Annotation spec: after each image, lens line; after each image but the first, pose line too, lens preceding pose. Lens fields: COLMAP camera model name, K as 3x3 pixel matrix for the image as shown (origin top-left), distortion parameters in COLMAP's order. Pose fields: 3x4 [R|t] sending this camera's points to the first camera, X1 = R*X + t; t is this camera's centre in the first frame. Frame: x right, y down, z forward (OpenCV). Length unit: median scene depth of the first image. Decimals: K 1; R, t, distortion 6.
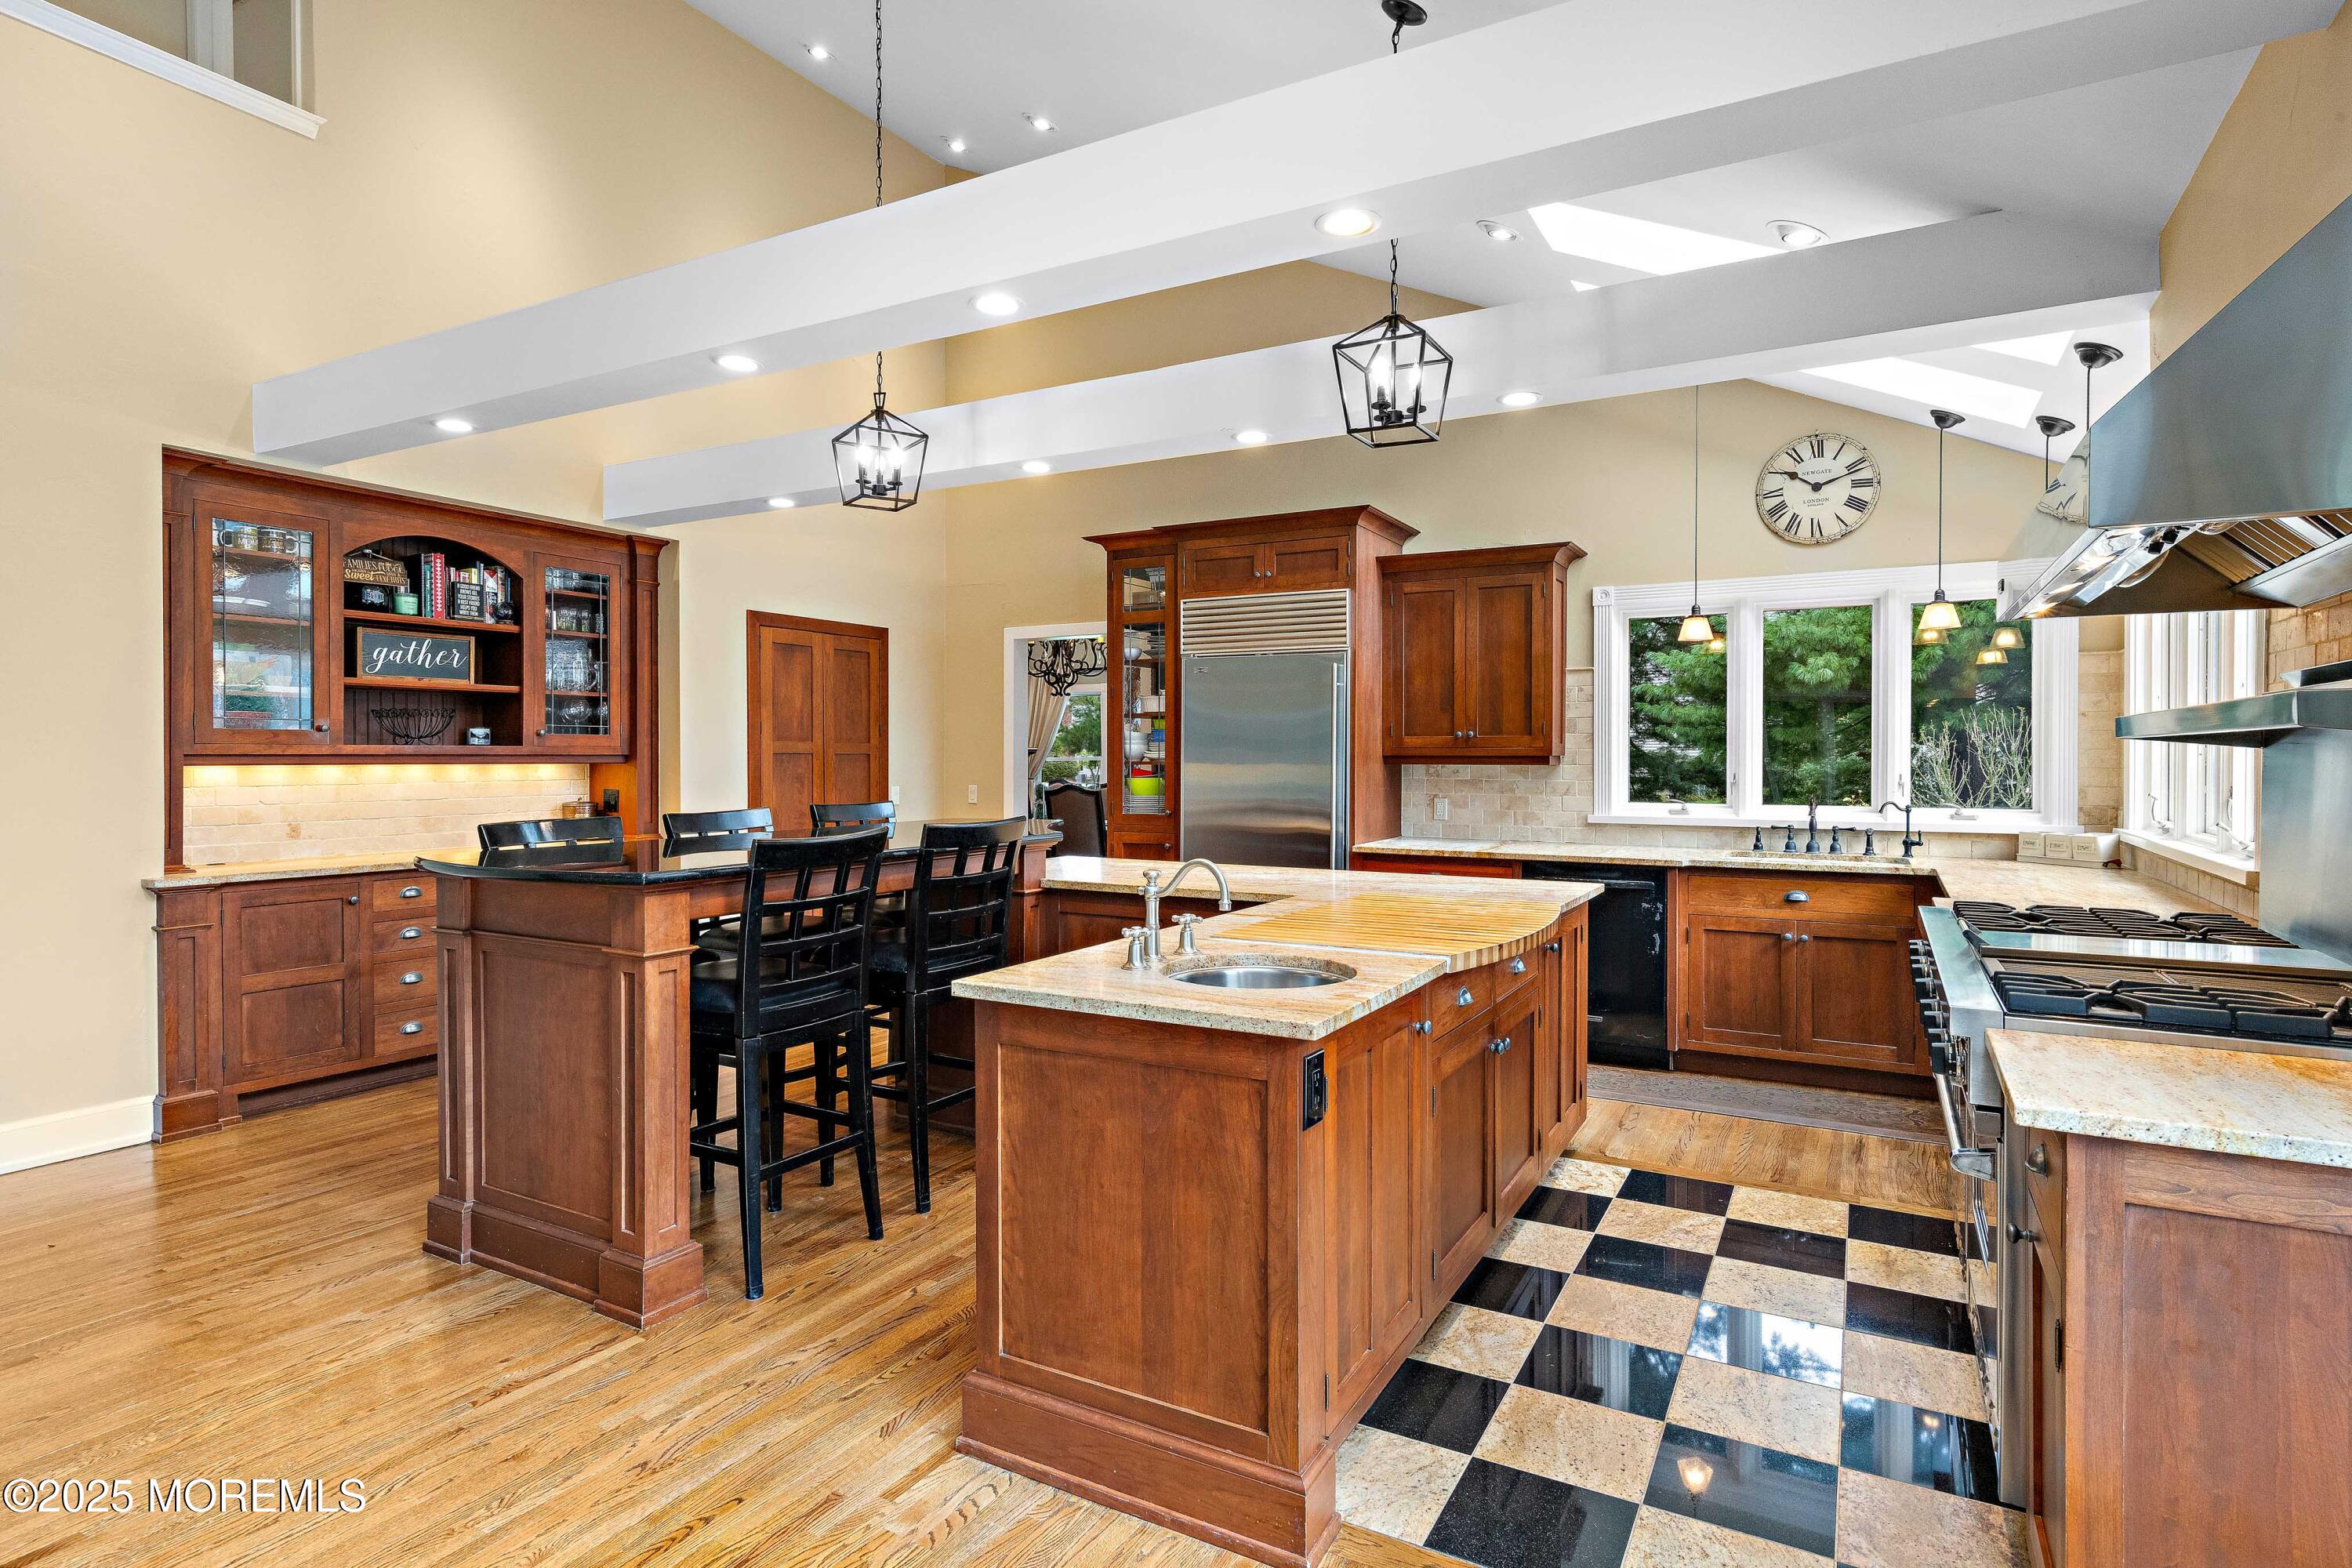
lens RADIAL K [[1216.3, 0, 1168.3], [0, 1216.3, 766.5], [0, 0, 1]] dist [0.008712, 0.000710]
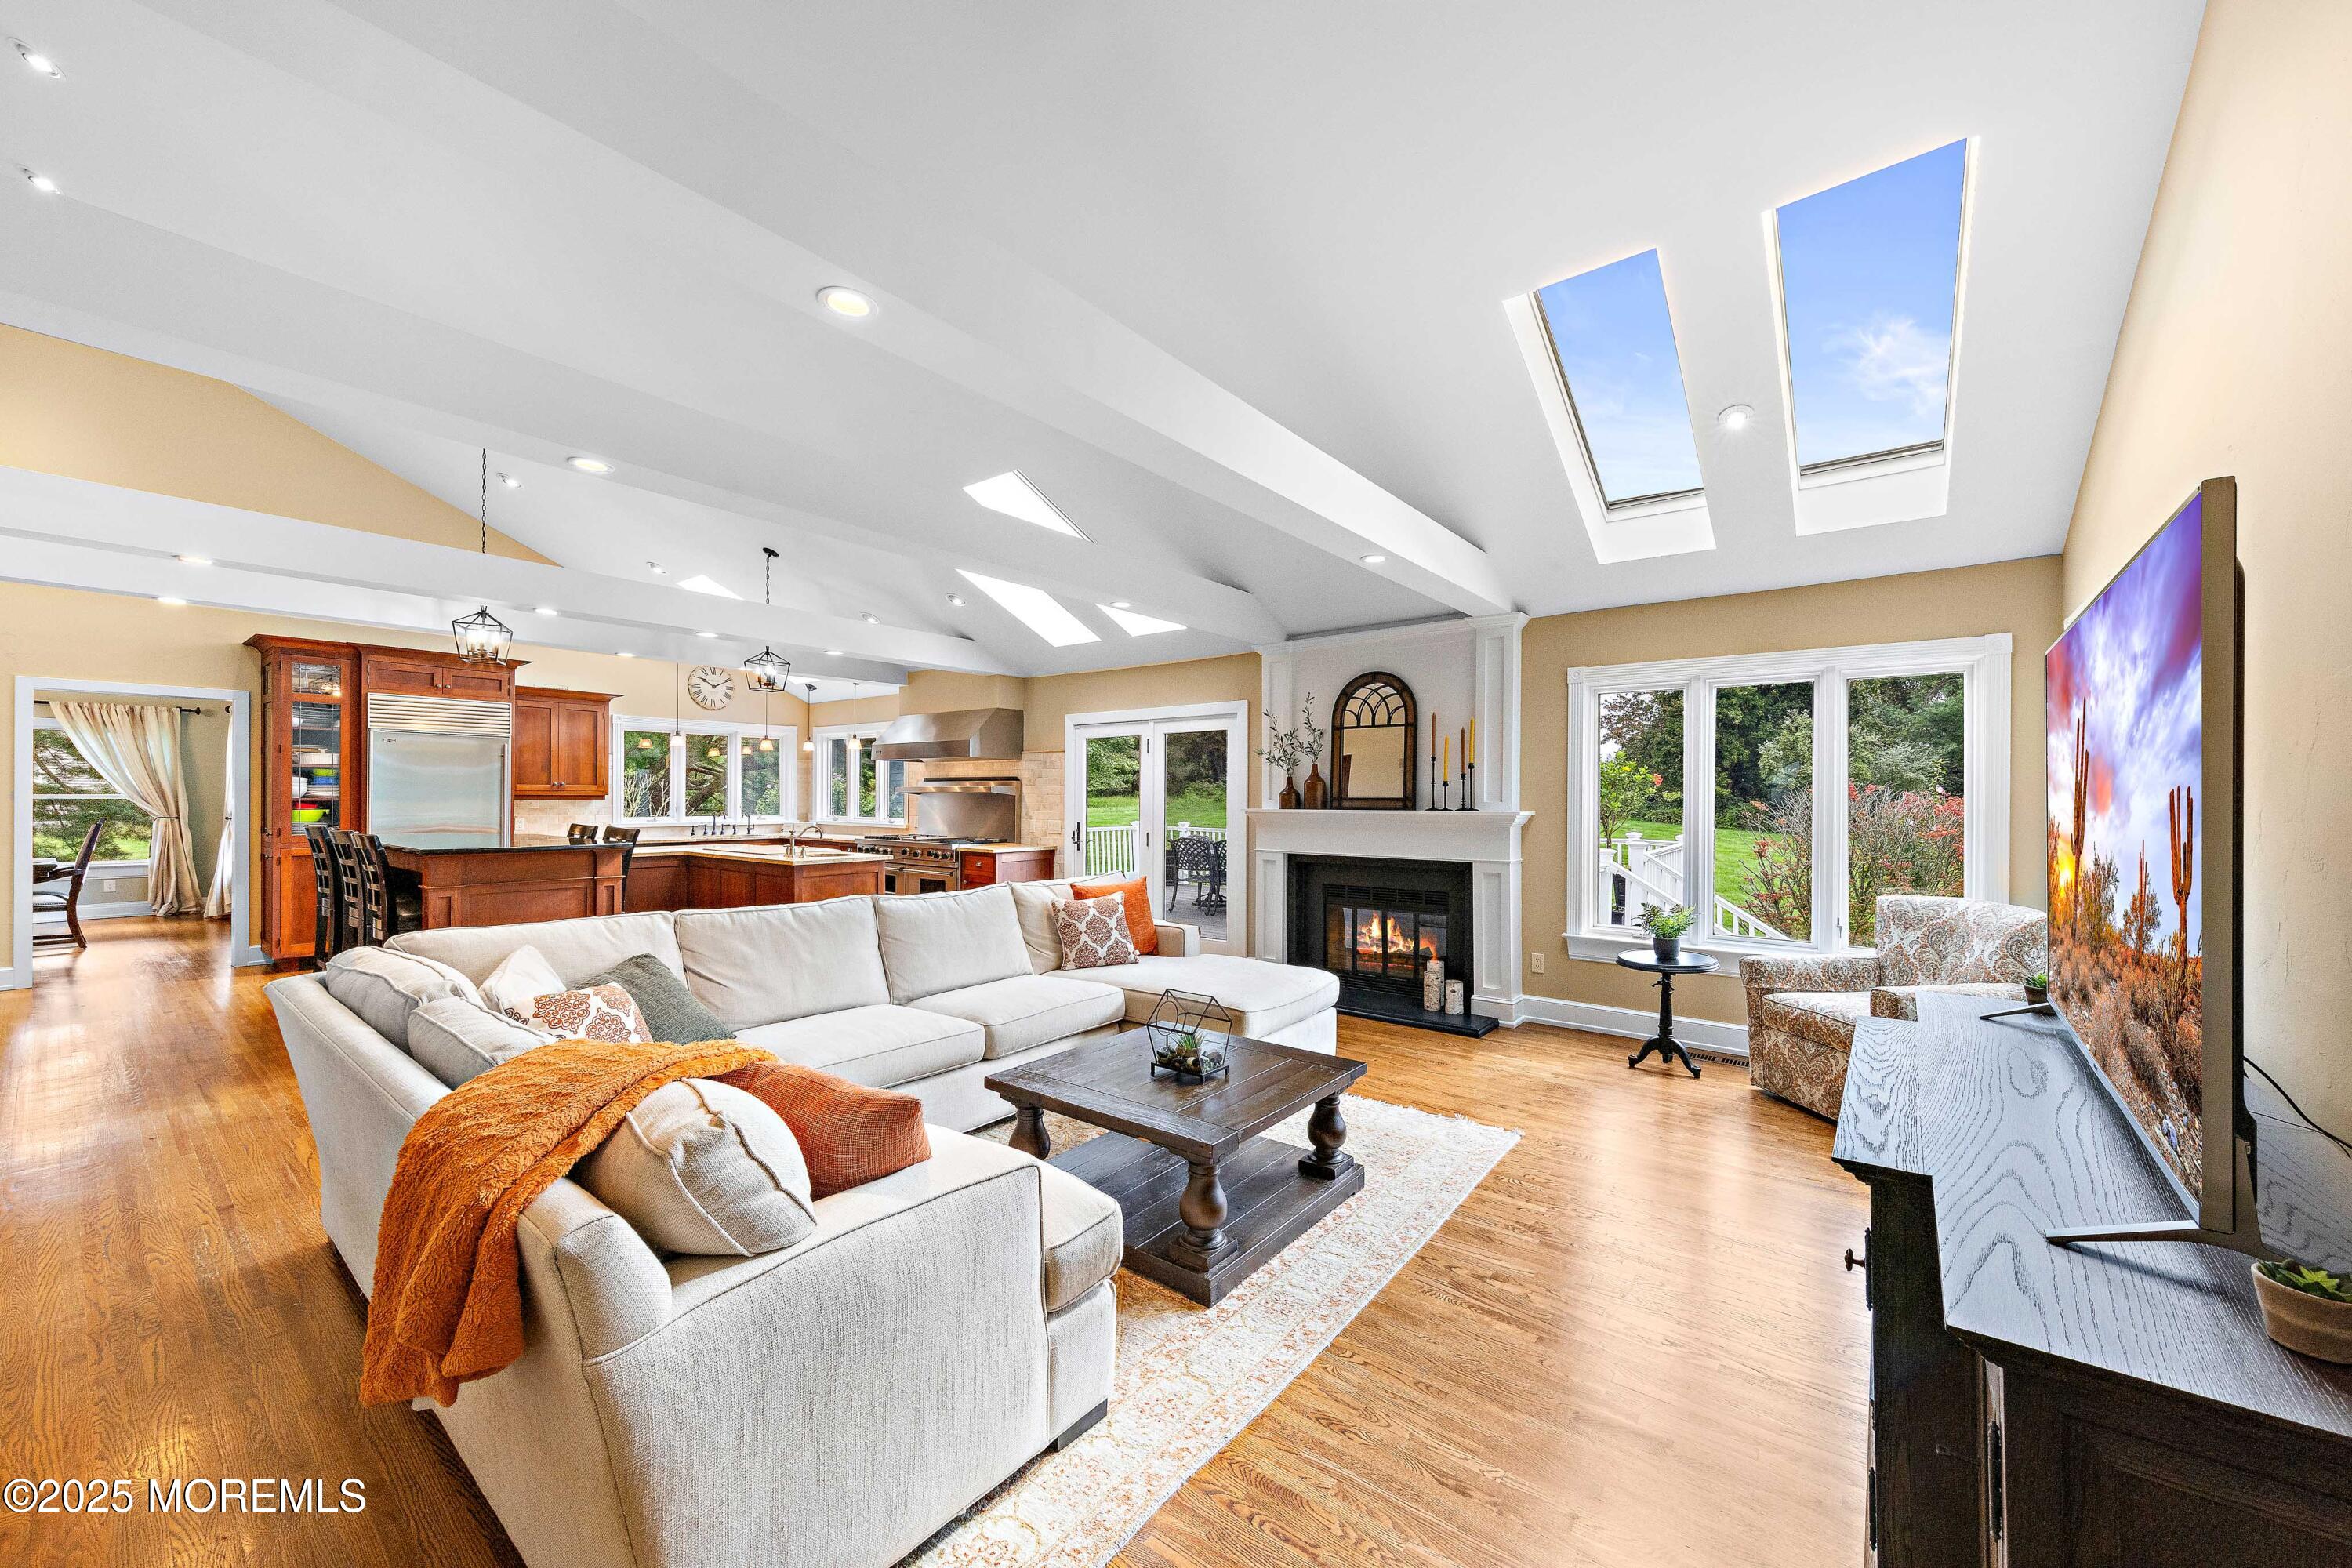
lens RADIAL K [[881.5, 0, 1198.6], [0, 881.5, 795.7], [0, 0, 1]] dist [0.002911, 0.000200]
pose [[0.138999, 0.001830, 0.990291, -1.106190], [0.003562, 0.999991, -0.002347, -0.001180], [-0.990286, 0.003854, 0.138991, -0.218524]]
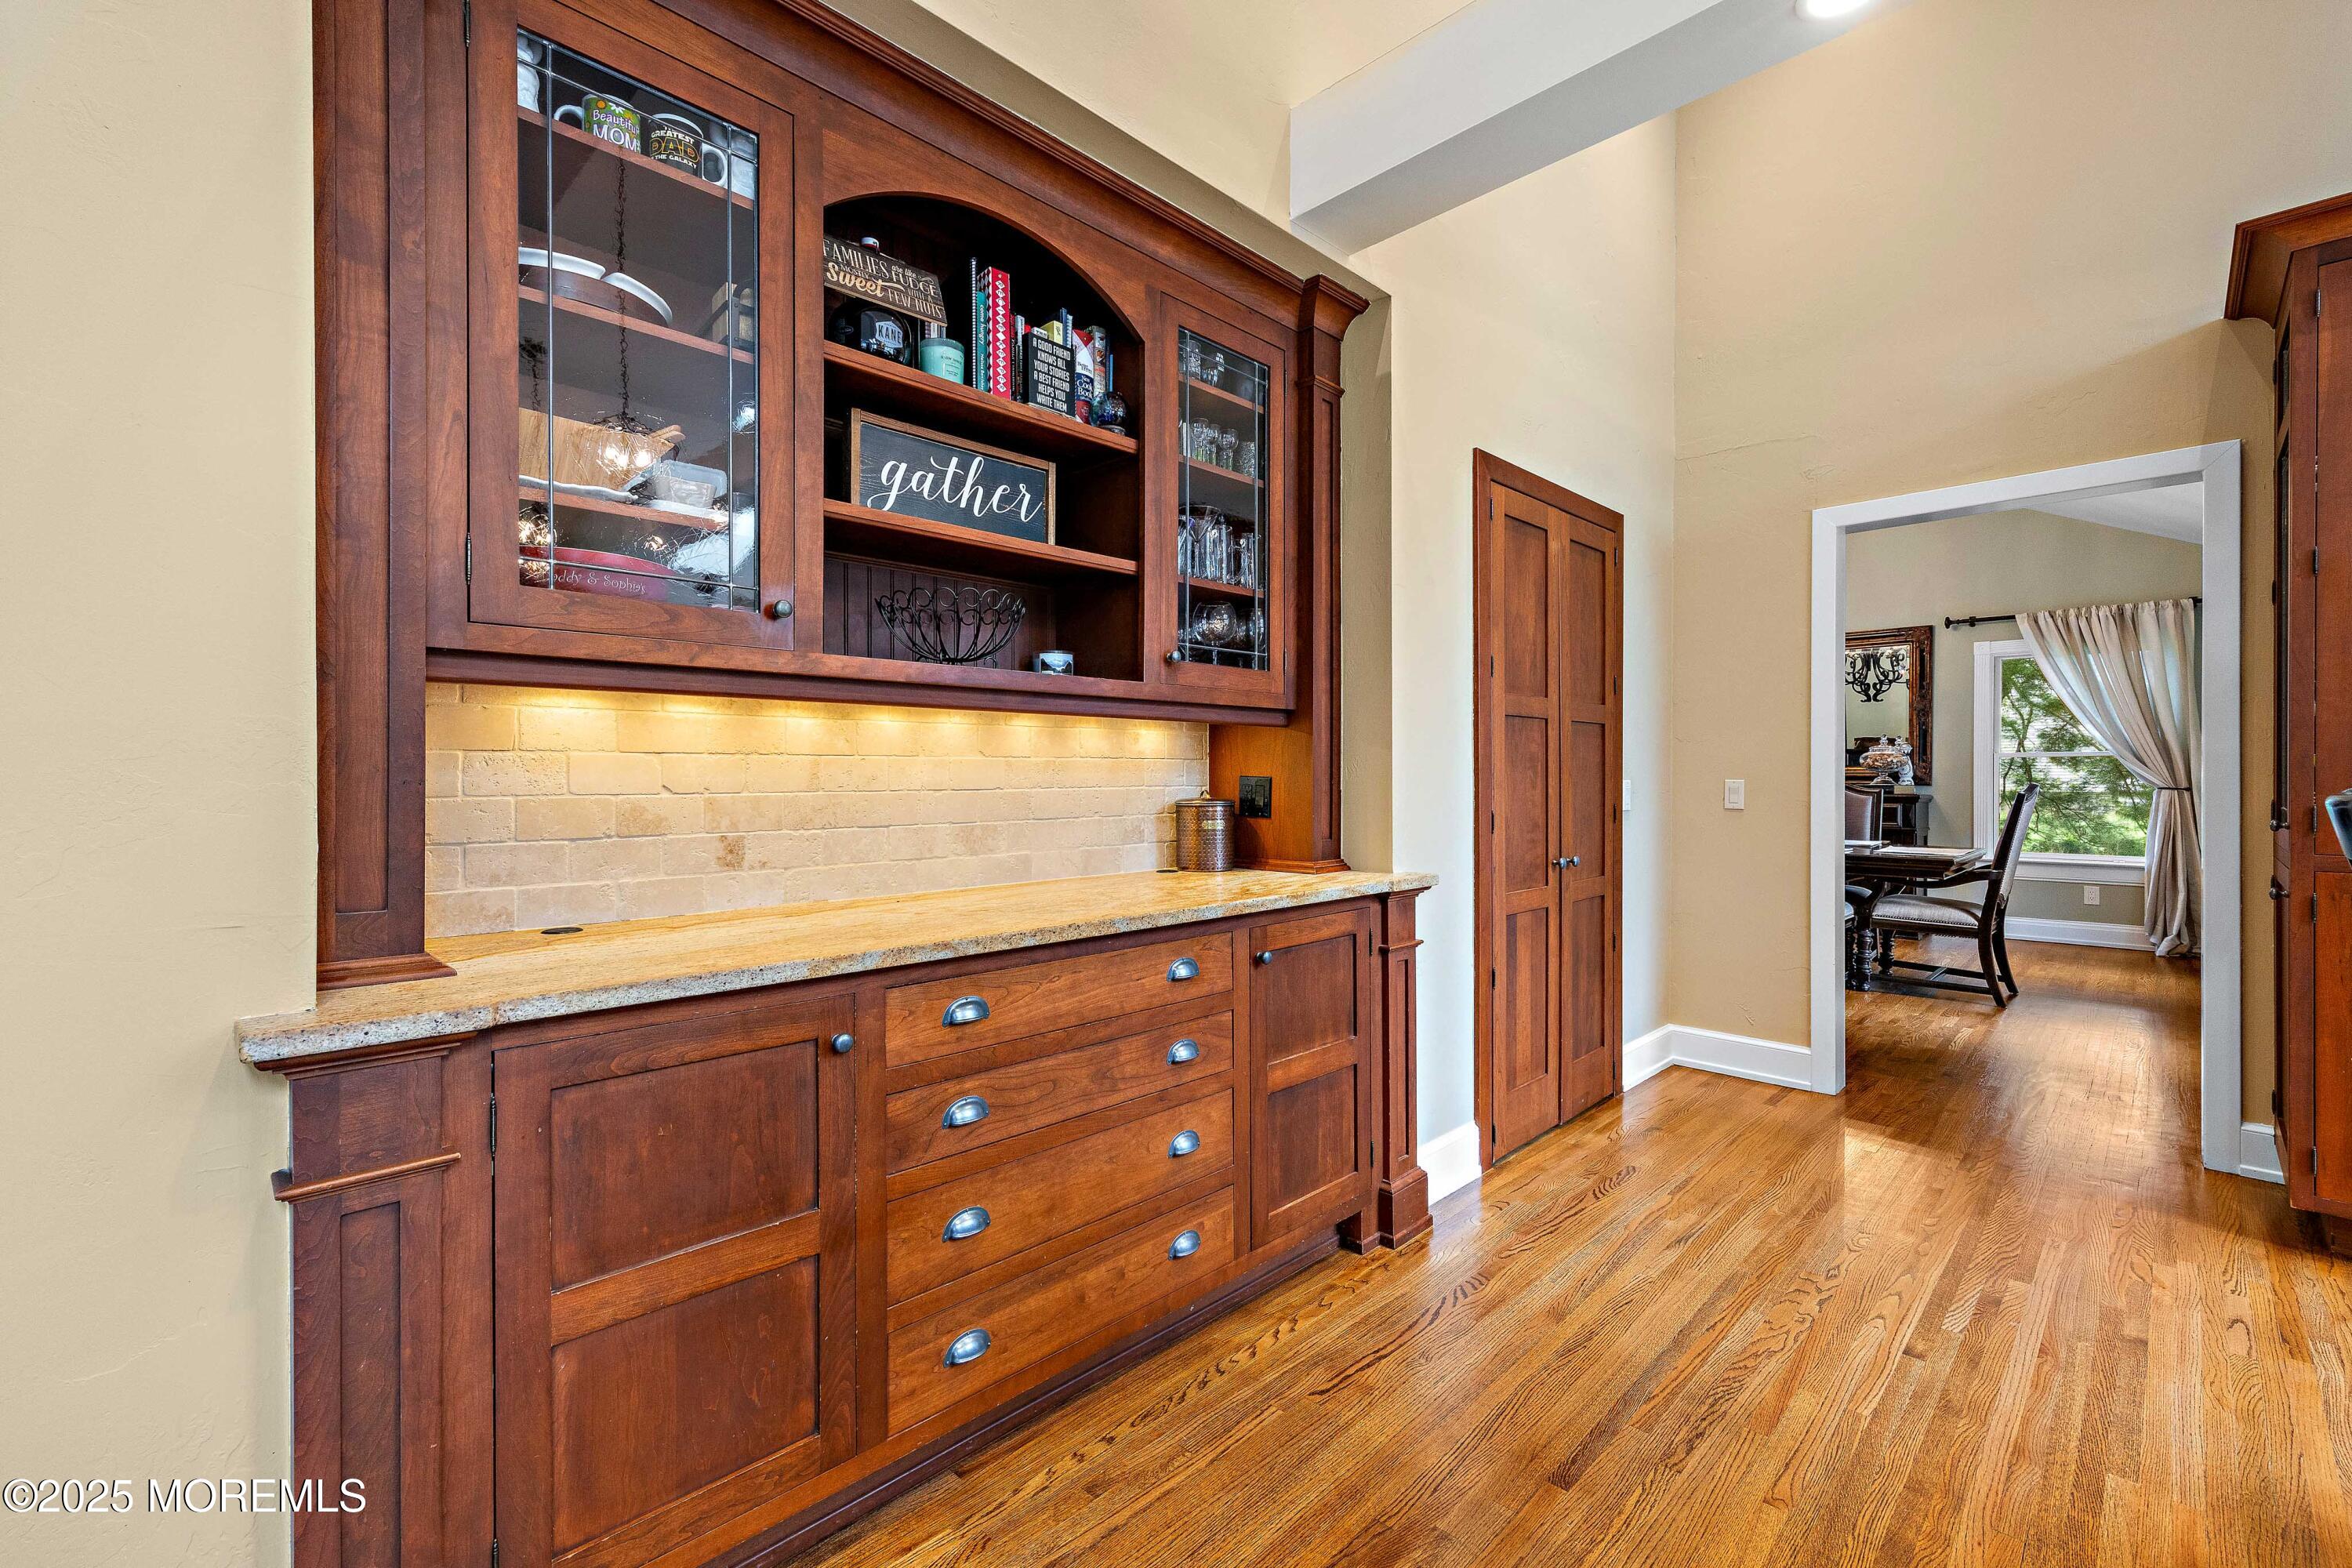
lens RADIAL K [[998.2, 0, 1175.5], [0, 998.2, 779.1], [0, 0, 1]] dist [0.002487, -0.000395]
pose [[0.963524, 0.000249, -0.267621, -0.433735], [-0.001144, 0.999994, -0.003186, 0.025453], [0.267618, 0.003376, 0.963519, 0.652729]]
